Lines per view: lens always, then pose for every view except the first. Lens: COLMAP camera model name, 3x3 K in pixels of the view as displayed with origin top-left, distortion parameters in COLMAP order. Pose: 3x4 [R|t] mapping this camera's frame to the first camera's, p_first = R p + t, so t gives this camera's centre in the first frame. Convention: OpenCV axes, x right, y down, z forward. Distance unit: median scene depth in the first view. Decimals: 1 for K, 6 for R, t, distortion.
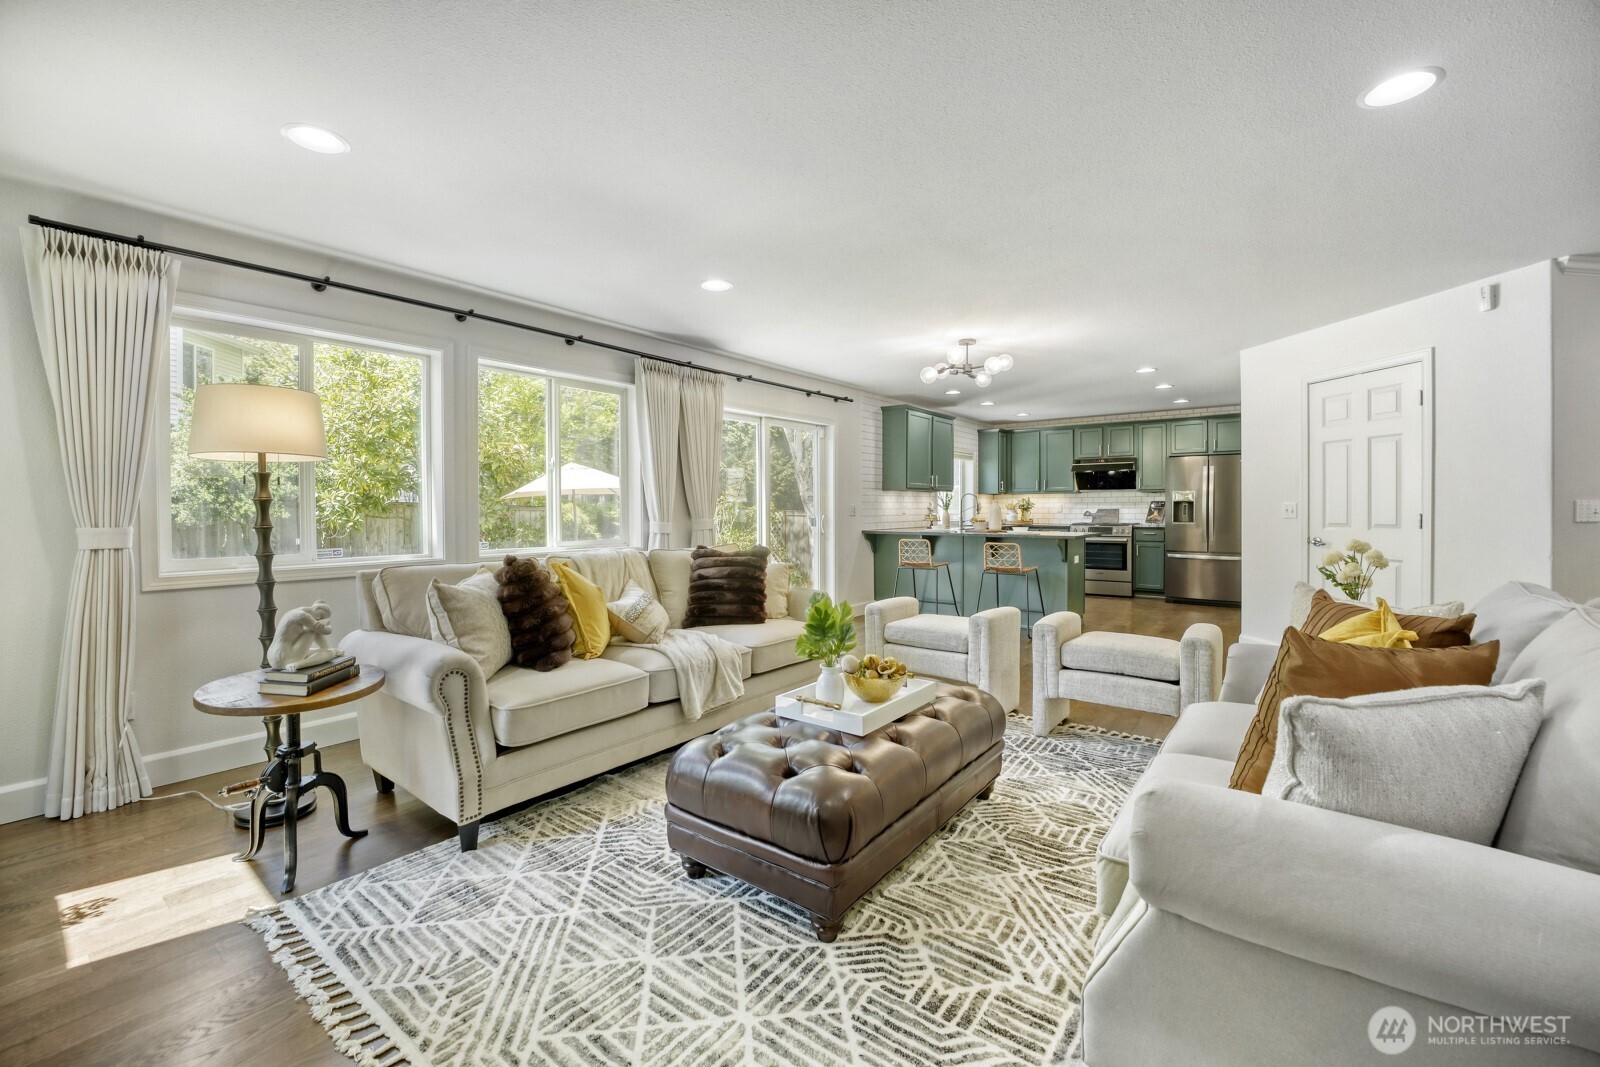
lens RADIAL K [[651.5, 0, 783.4], [0, 651.5, 511.1], [0, 0, 1]] dist [-0.022433, -0.000080]
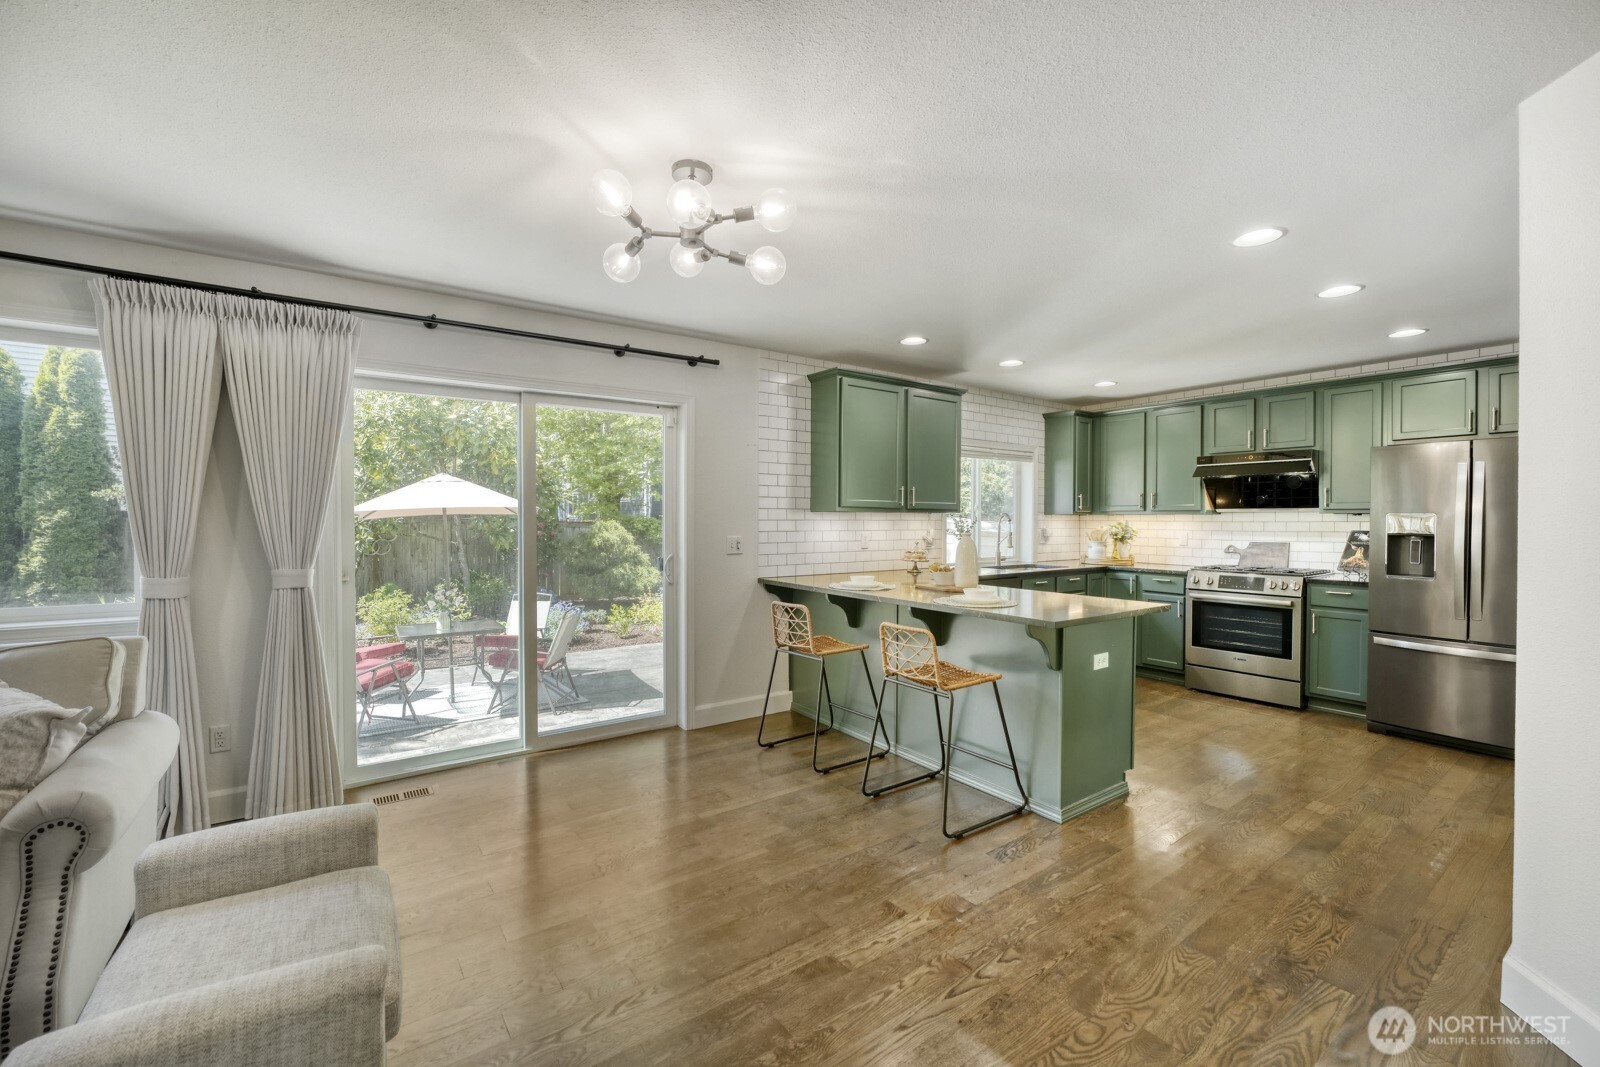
lens RADIAL K [[651.5, 0, 791.1], [0, 651.5, 527.0], [0, 0, 1]] dist [-0.022433, -0.000080]
pose [[0.960243, 0.009606, -0.279002, 0.276735], [-0.007721, 0.999939, 0.007855, -0.019663], [0.279060, -0.005389, 0.960259, 0.367038]]
